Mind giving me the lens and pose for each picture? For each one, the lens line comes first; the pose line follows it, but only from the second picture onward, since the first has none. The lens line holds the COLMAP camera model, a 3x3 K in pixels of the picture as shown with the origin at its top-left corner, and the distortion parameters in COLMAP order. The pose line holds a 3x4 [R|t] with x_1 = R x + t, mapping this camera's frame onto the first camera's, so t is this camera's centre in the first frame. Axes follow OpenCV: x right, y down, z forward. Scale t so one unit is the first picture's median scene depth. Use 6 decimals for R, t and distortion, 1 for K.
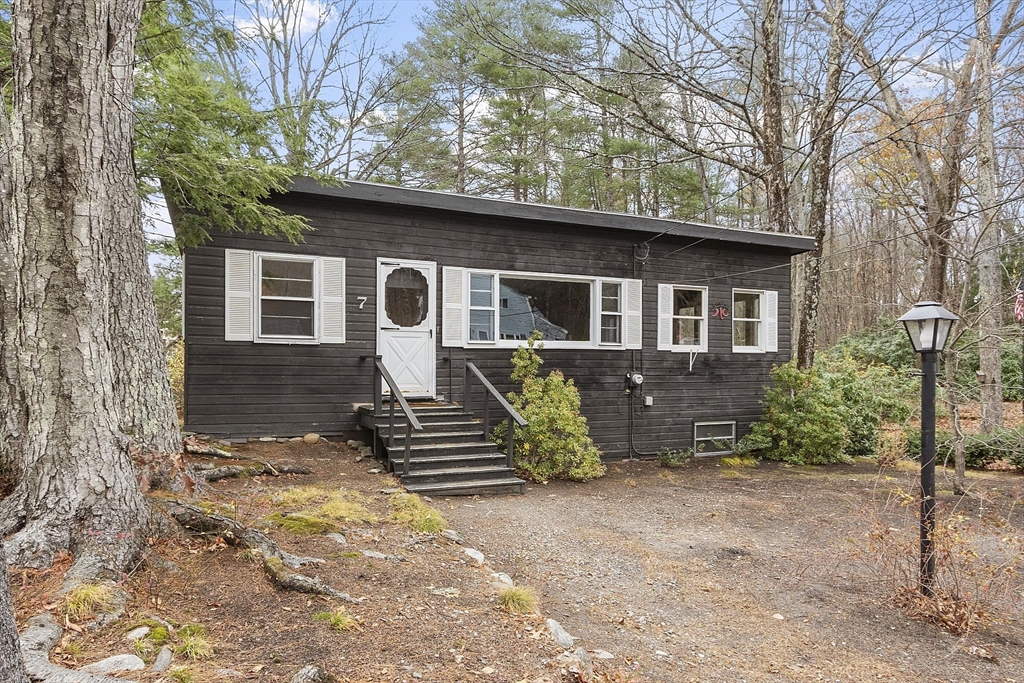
lens RADIAL K [[539.9, 0, 511.9], [0, 539.9, 366.0], [0, 0, 1]] dist [0.003570, 0.000213]
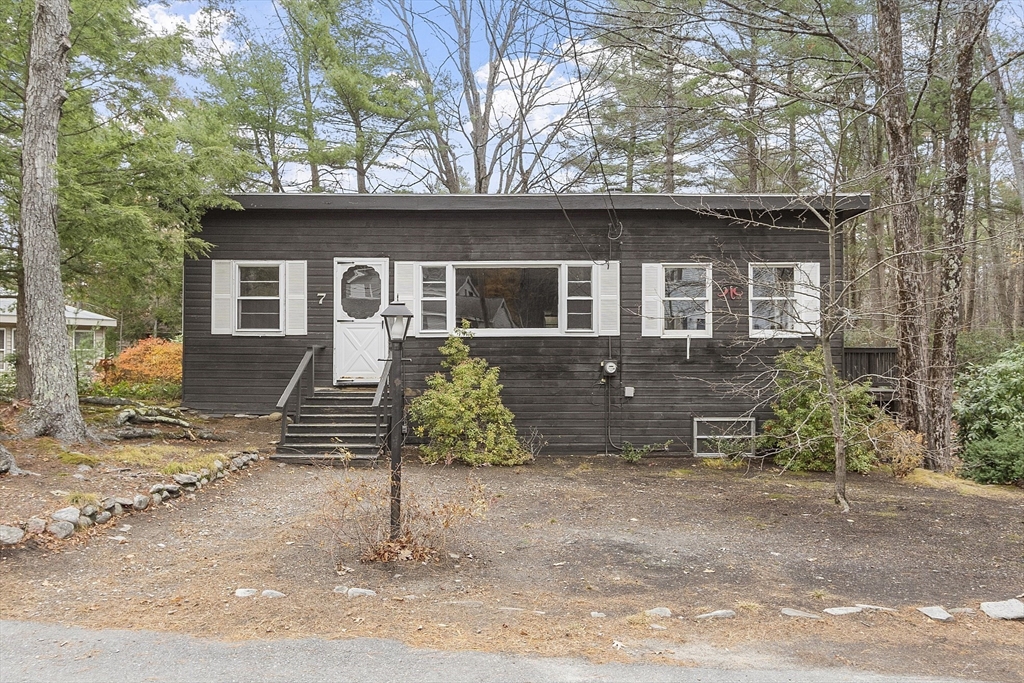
lens RADIAL K [[631.8, 0, 512.0], [0, 631.8, 341.5], [0, 0, 1]] dist [0.007069, -0.002886]
pose [[0.935304, -0.010268, -0.353696, 0.524089], [0.002907, 0.999768, -0.021336, 0.001924], [0.353833, 0.018927, 0.935117, -0.089554]]
